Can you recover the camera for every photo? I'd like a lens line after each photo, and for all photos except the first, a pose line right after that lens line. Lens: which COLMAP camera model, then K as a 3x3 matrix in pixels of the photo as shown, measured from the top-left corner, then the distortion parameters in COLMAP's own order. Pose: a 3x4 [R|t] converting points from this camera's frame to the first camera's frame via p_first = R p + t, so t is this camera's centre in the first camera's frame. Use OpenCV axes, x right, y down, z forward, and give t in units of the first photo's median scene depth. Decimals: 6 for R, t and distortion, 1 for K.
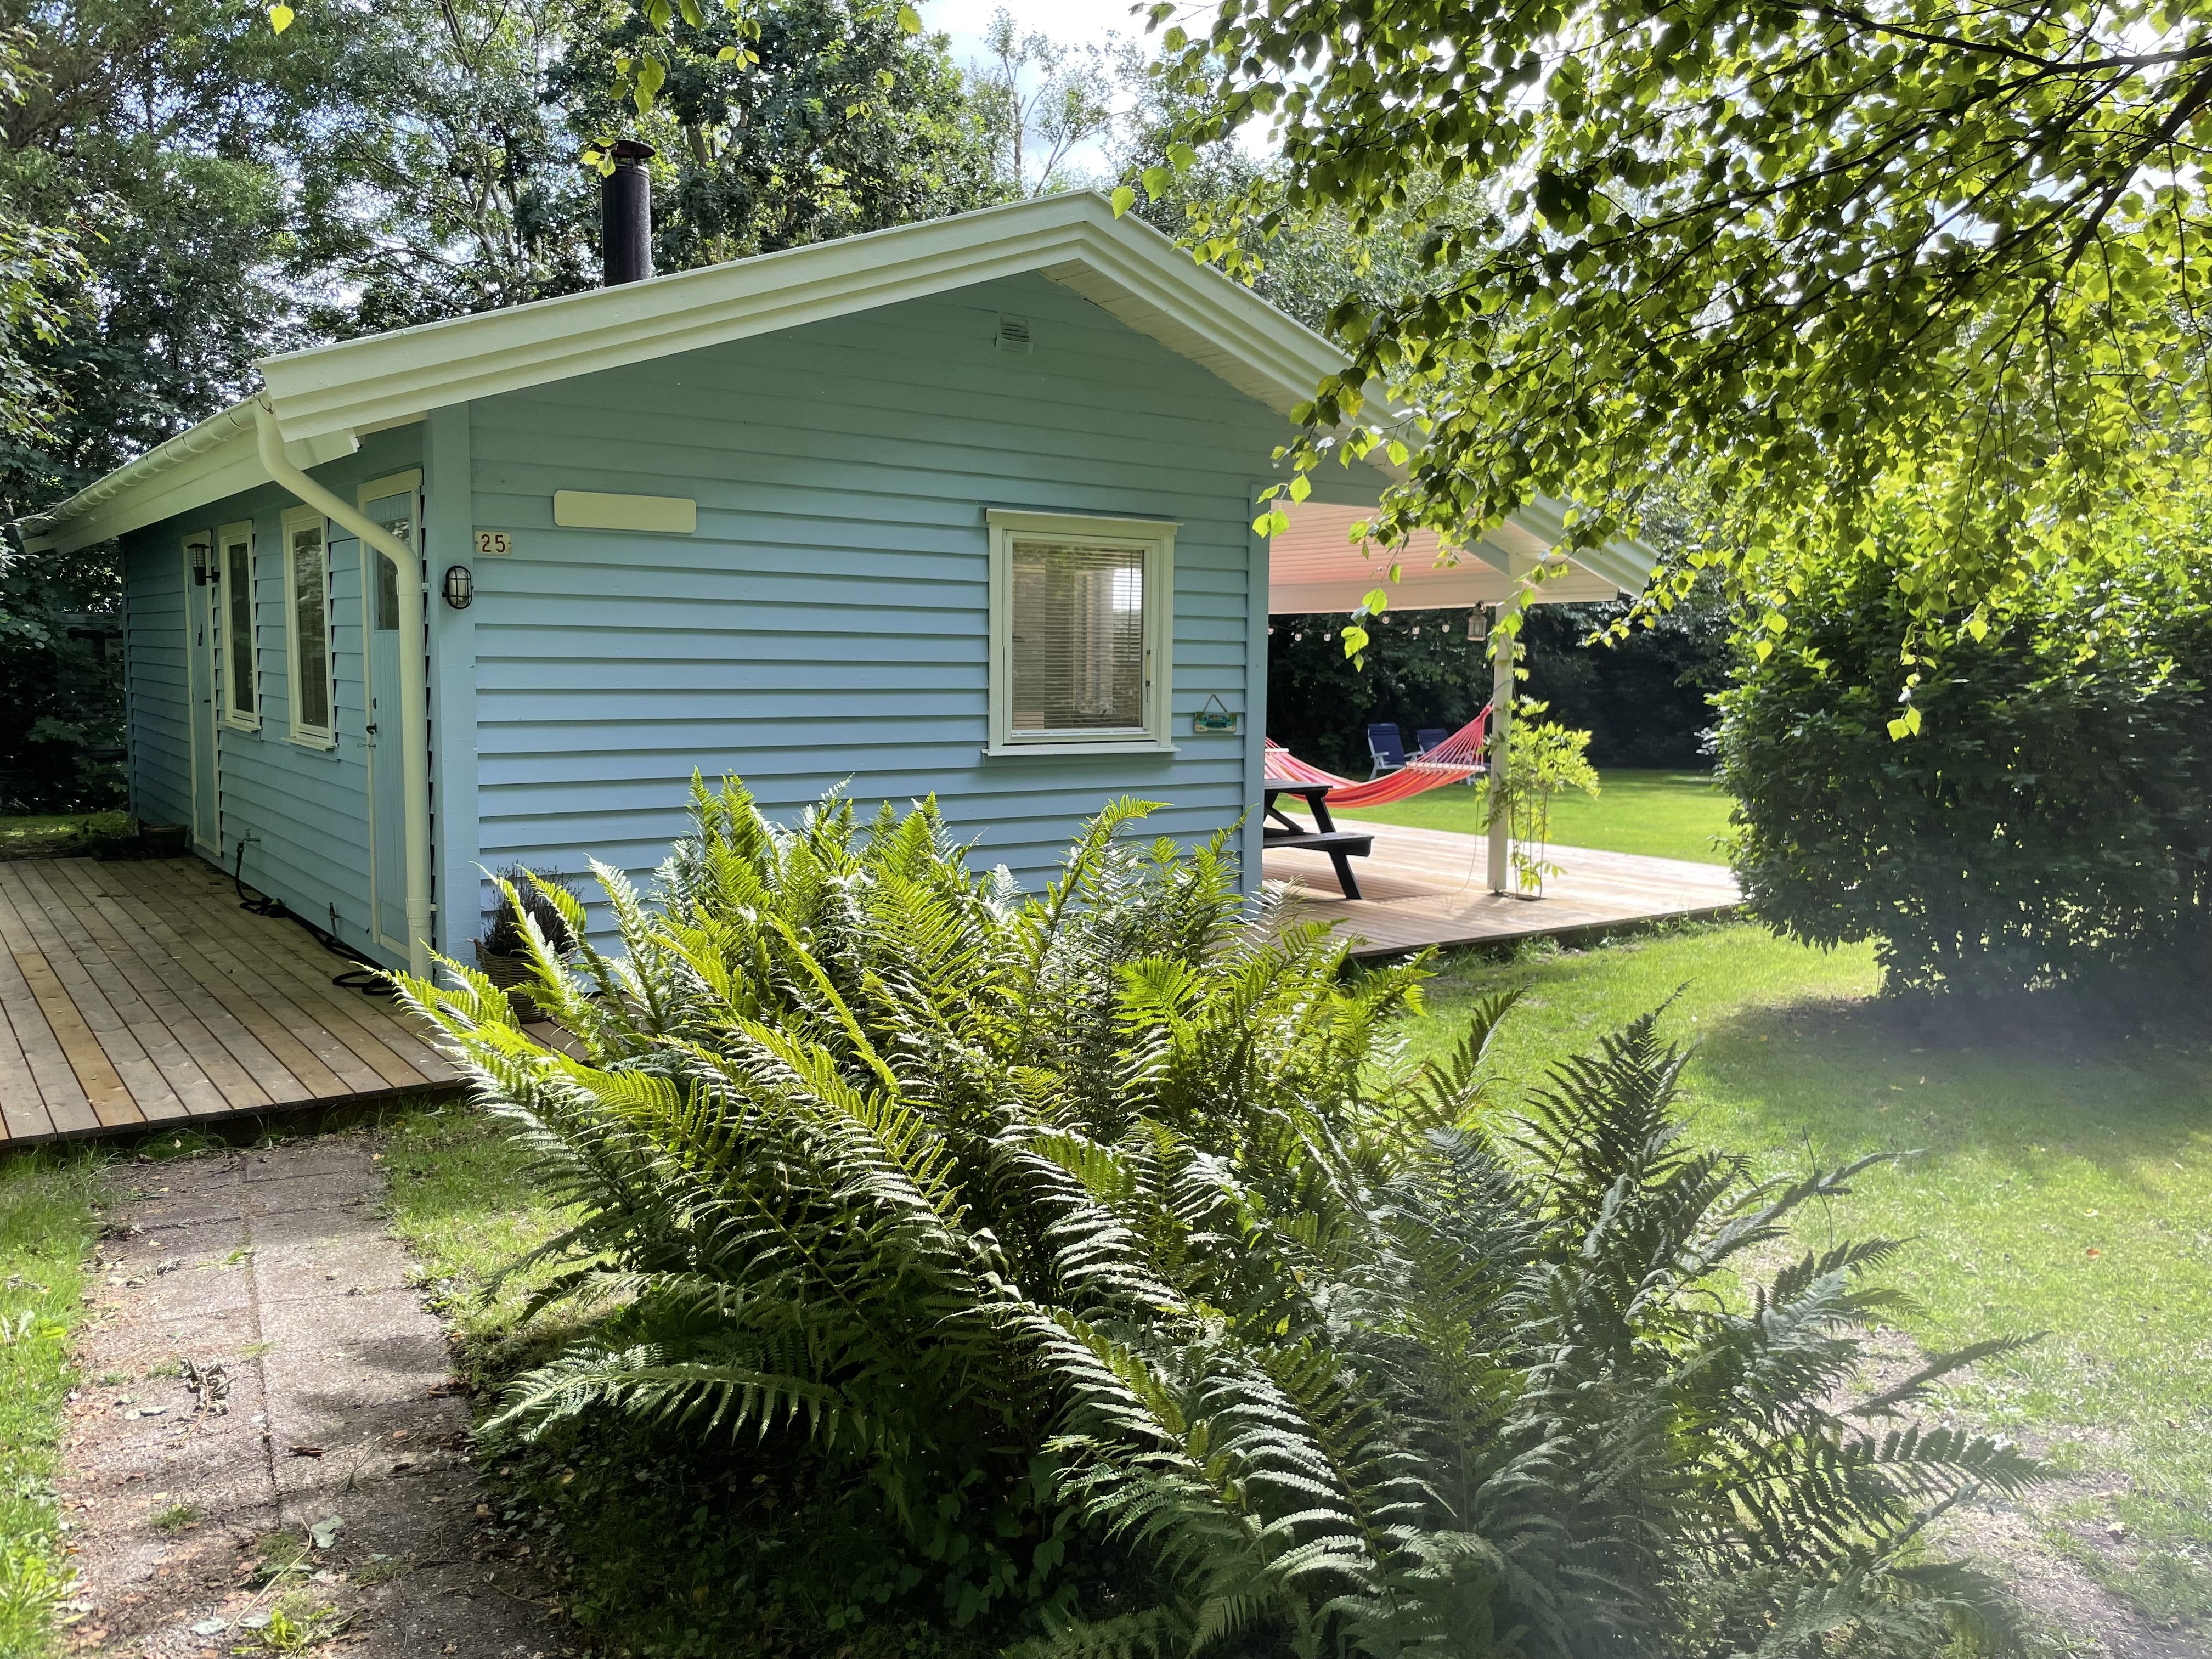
lens RADIAL K [[1687.7, 0, 1106.0], [0, 1687.7, 829.5], [0, 0, 1]] dist [0.120912, -0.183577]
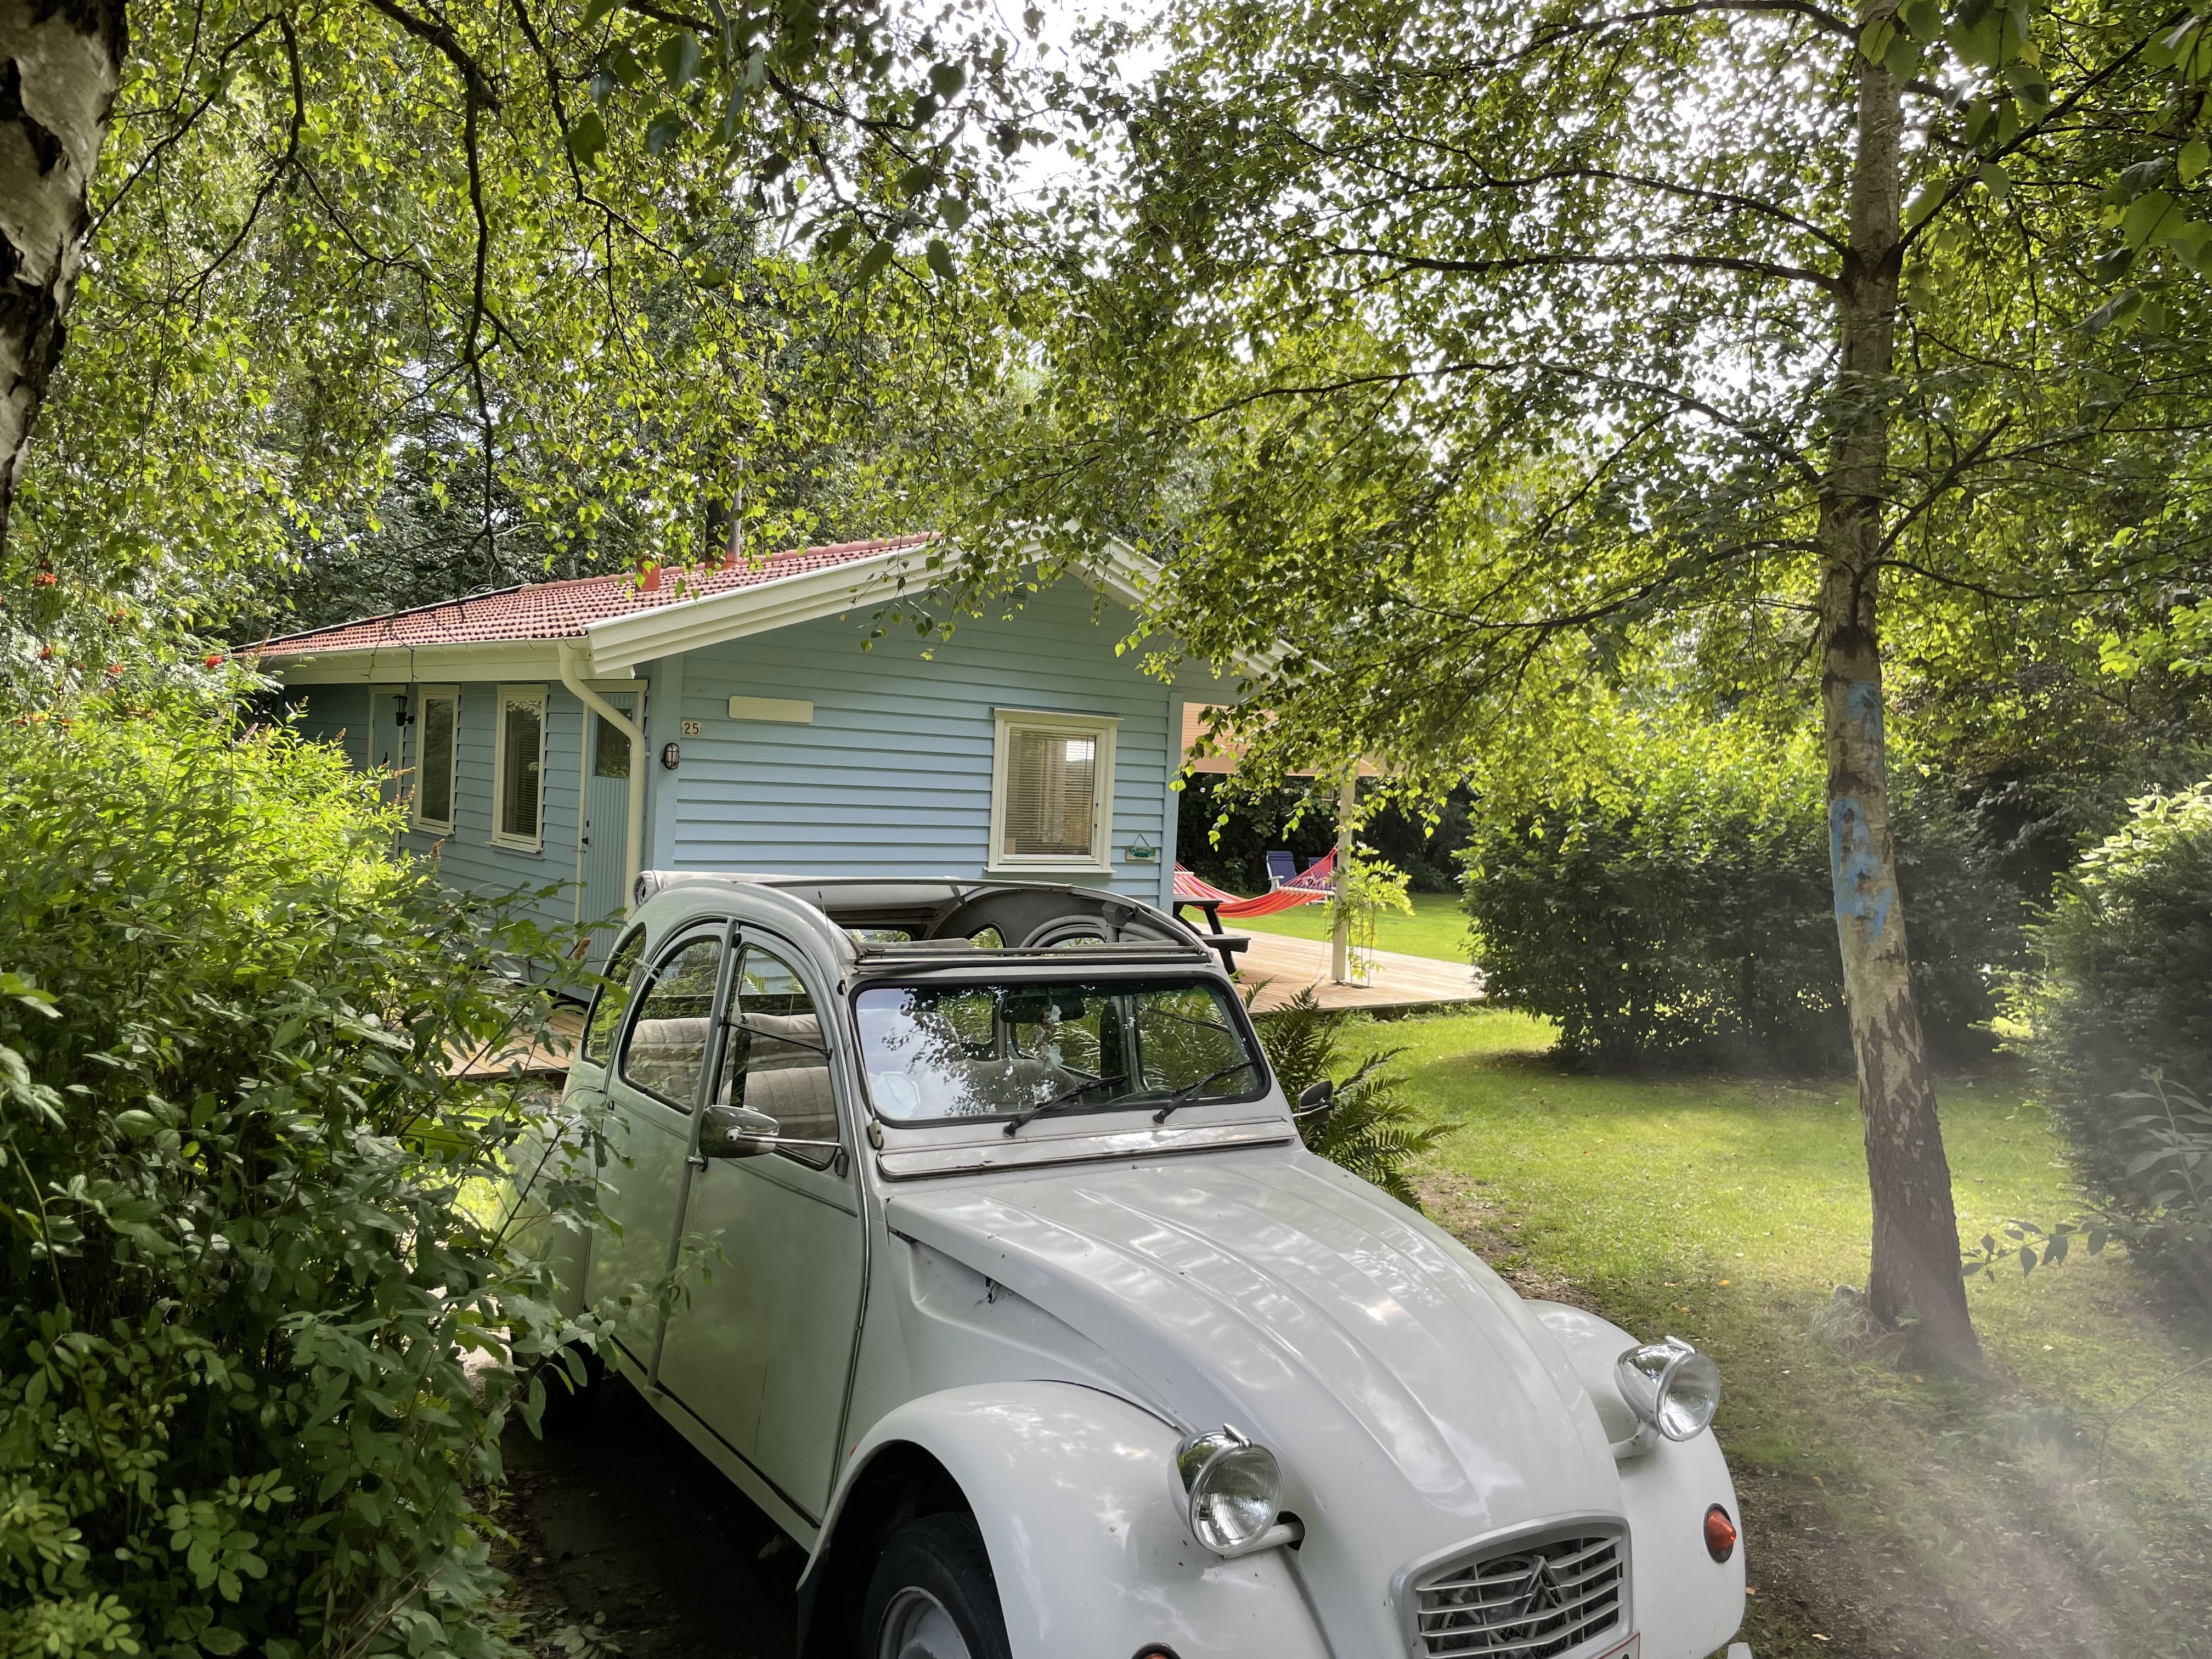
lens RADIAL K [[1687.7, 0, 1106.0], [0, 1687.7, 829.5], [0, 0, 1]] dist [0.120912, -0.183577]
pose [[0.998086, 0.037557, 0.049137, -0.038873], [-0.034209, 0.997147, -0.067286, 0.014863], [-0.051524, 0.065476, 0.996523, -0.463083]]
